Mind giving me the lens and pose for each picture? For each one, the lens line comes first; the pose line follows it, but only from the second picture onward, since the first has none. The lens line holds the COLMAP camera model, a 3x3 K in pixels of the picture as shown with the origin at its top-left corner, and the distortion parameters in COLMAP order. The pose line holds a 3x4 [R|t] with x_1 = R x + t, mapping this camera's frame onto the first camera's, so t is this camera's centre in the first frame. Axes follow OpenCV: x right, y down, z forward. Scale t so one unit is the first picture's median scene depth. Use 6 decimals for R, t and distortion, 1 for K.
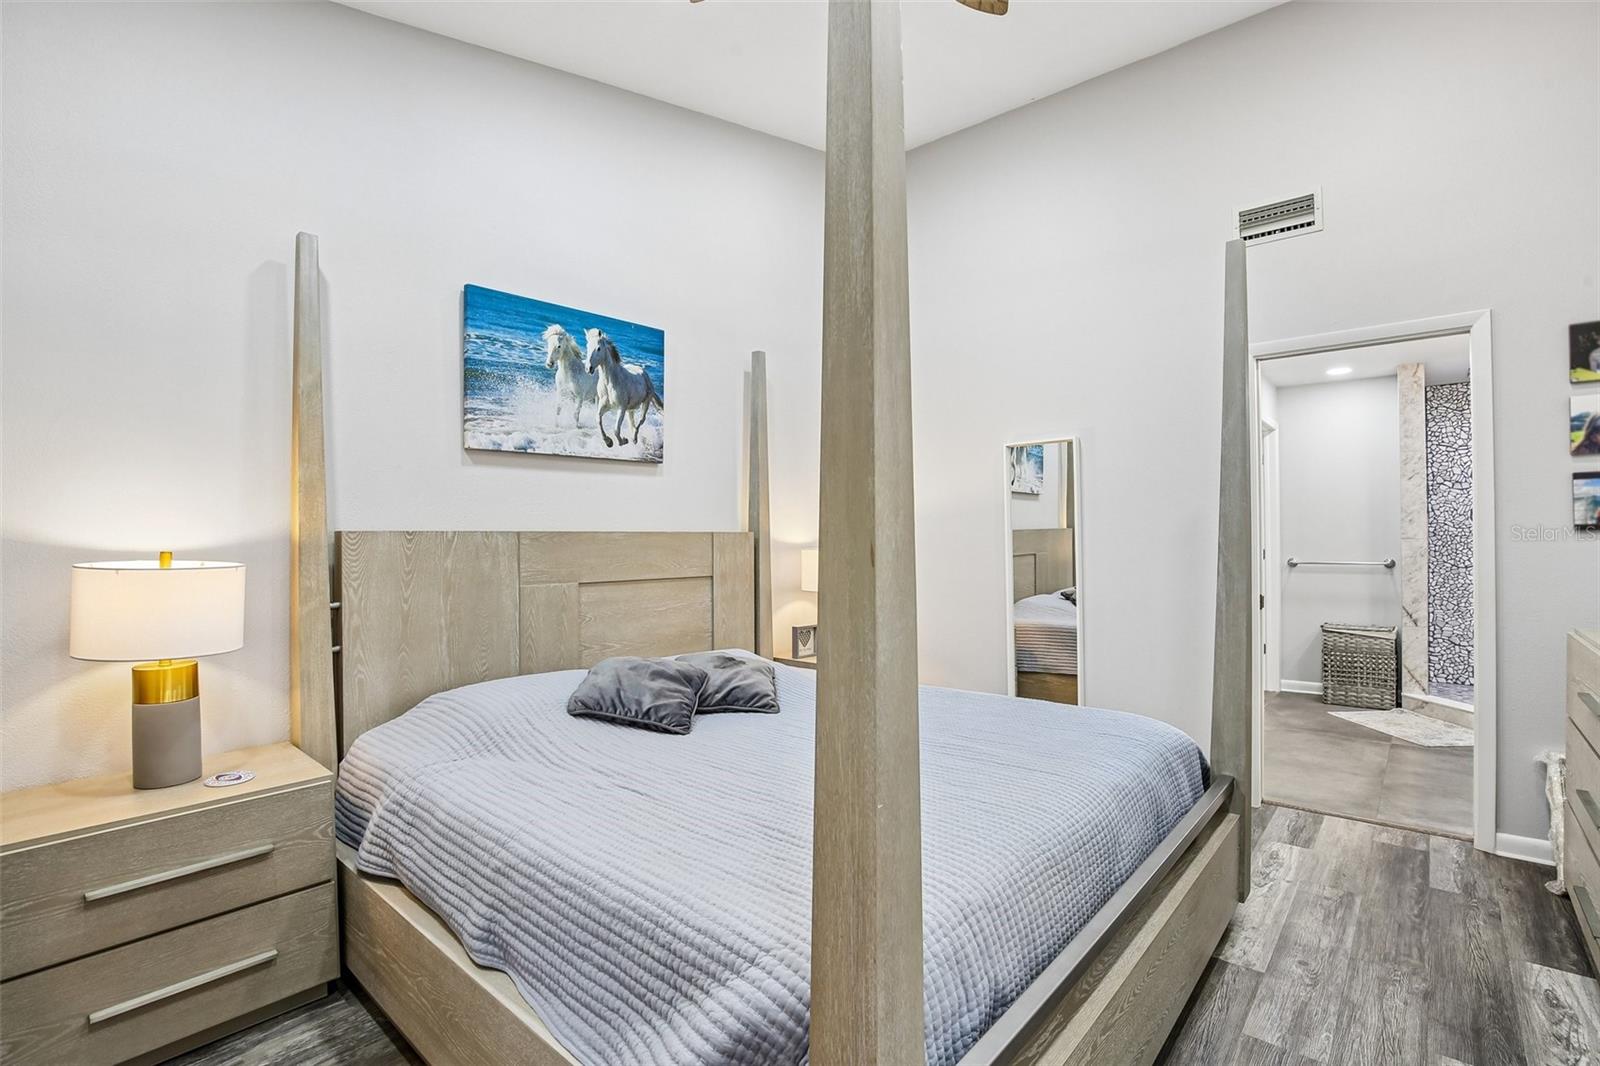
lens RADIAL K [[741.5, 0, 793.8], [0, 741.5, 532.1], [0, 0, 1]] dist [-0.028676, 0.000516]
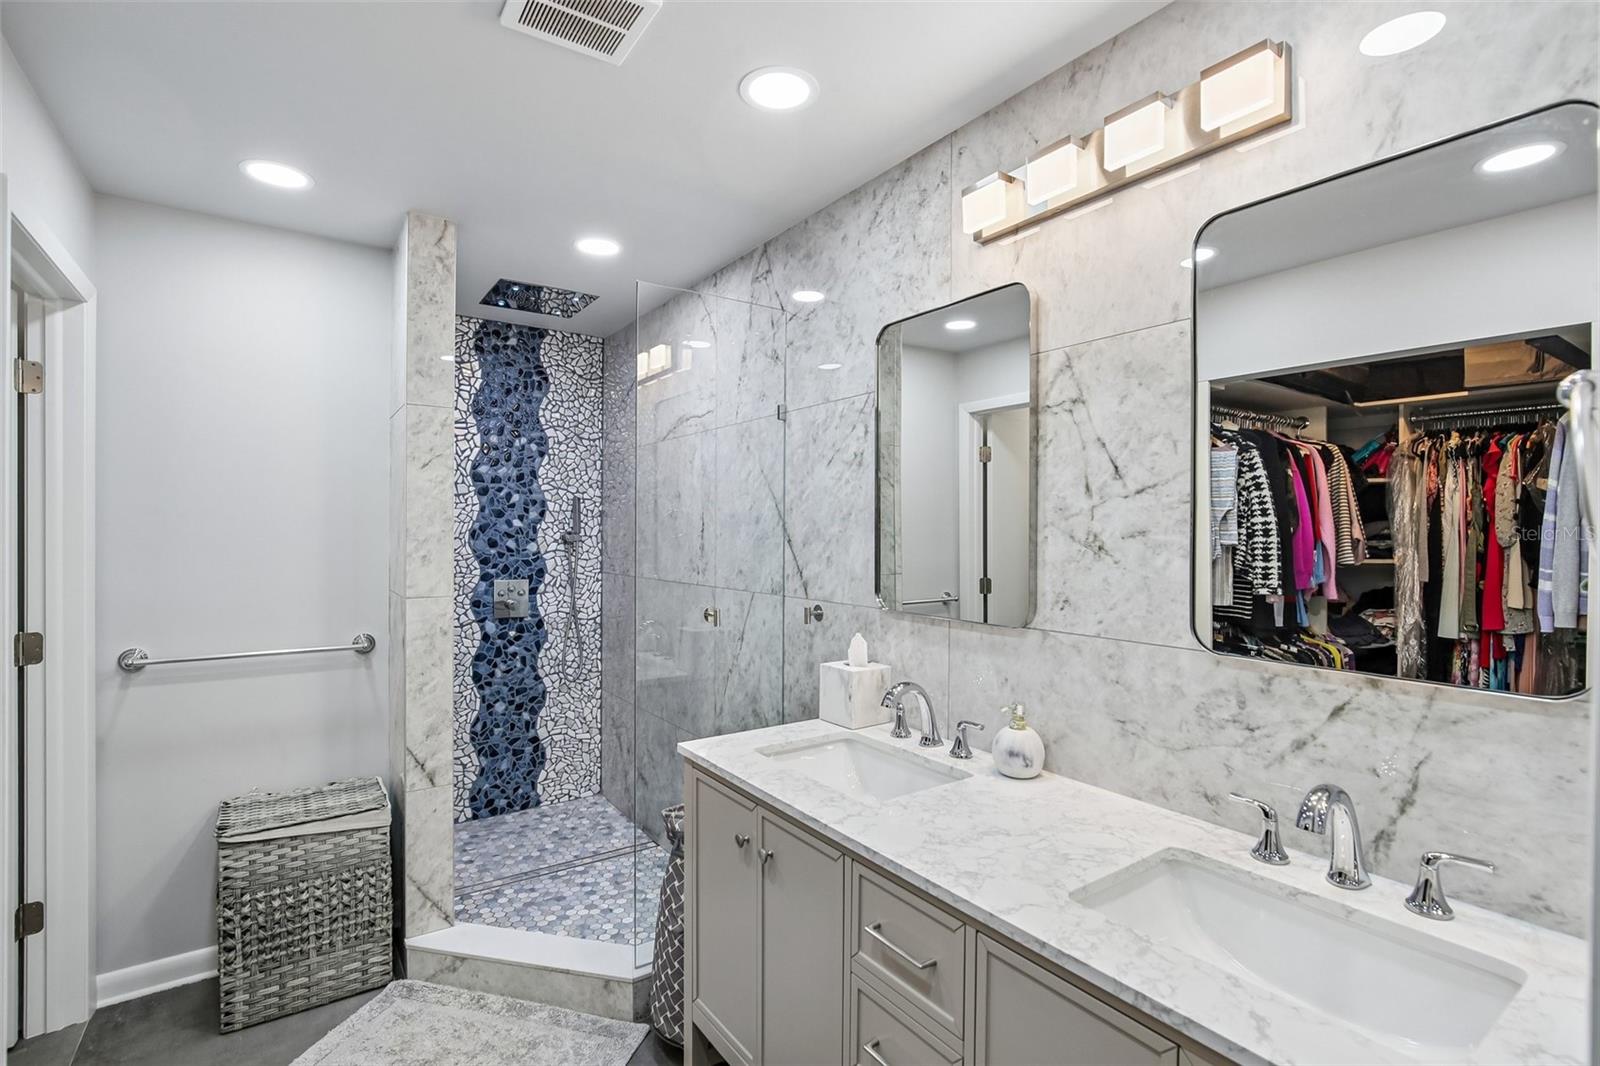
lens RADIAL K [[742.7, 0, 791.6], [0, 742.7, 543.0], [0, 0, 1]] dist [-0.002899, -0.000451]
pose [[0.245630, 0.000558, 0.969364, 0.454093], [-0.015834, 0.999869, 0.003437, -0.030803], [-0.969234, -0.016193, 0.245606, 0.663559]]
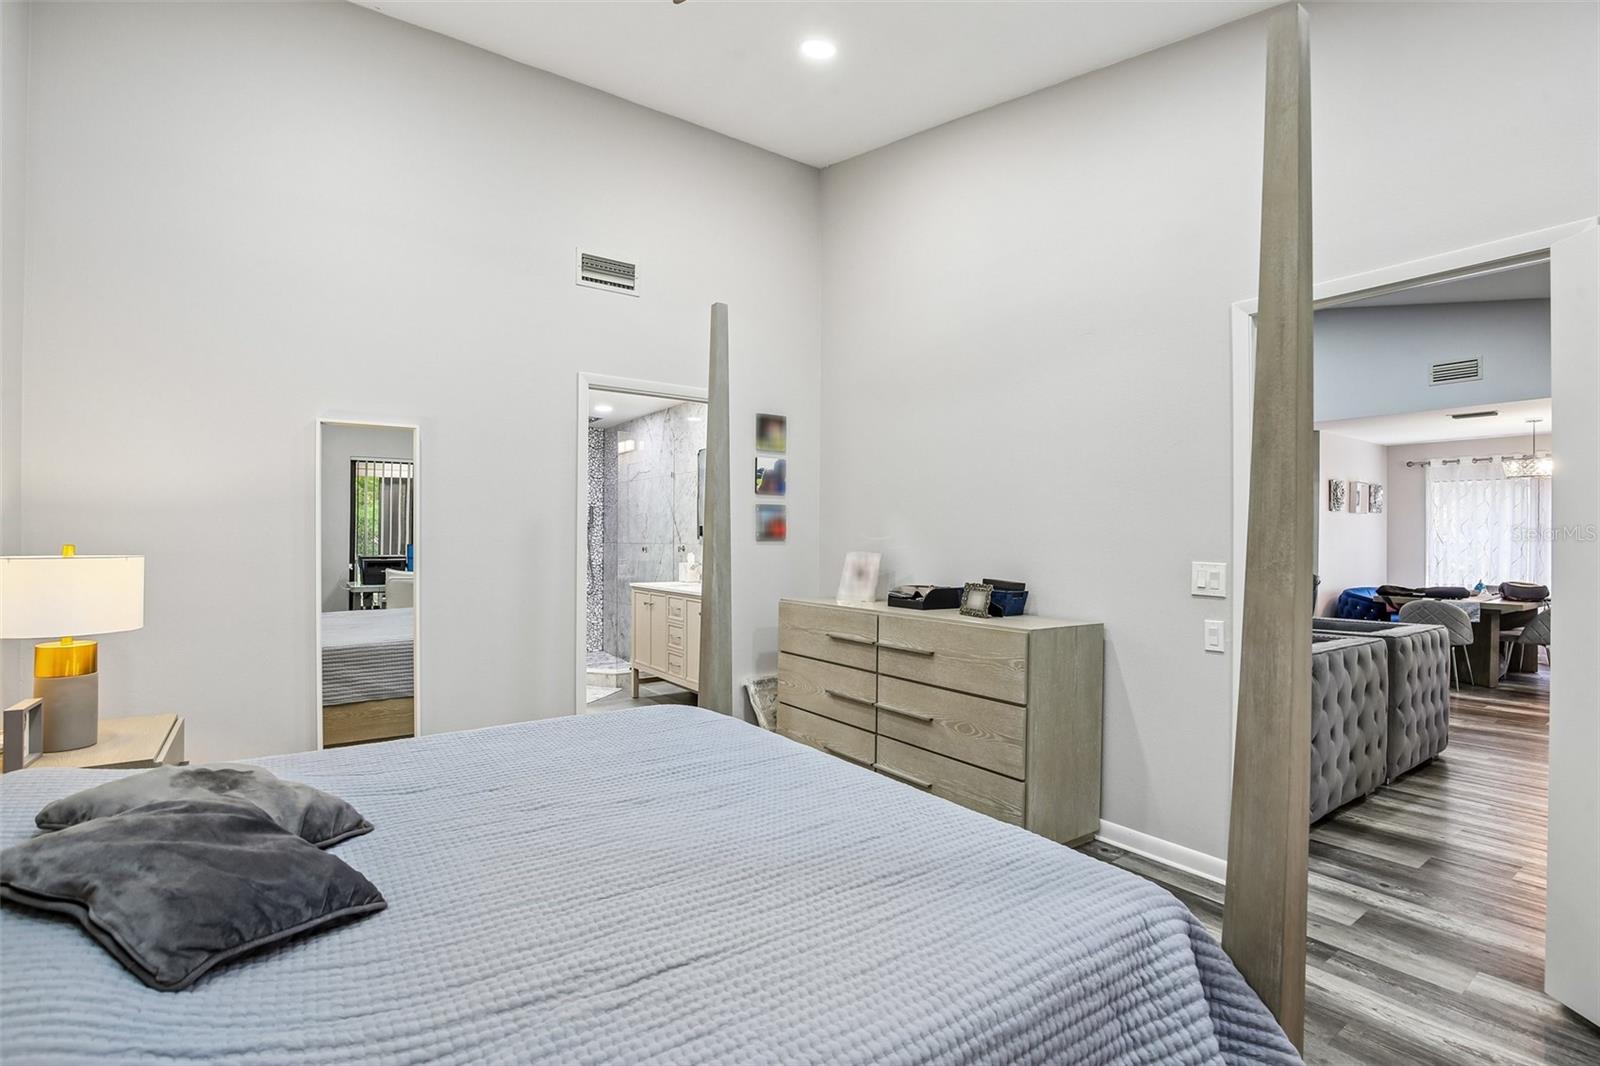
lens RADIAL K [[741.5, 0, 793.8], [0, 741.5, 532.1], [0, 0, 1]] dist [-0.028676, 0.000516]
pose [[0.233757, 0.020231, 0.972084, -0.280461], [-0.013861, 0.999751, -0.017474, 0.004938], [-0.972196, -0.009389, 0.233979, 0.282246]]
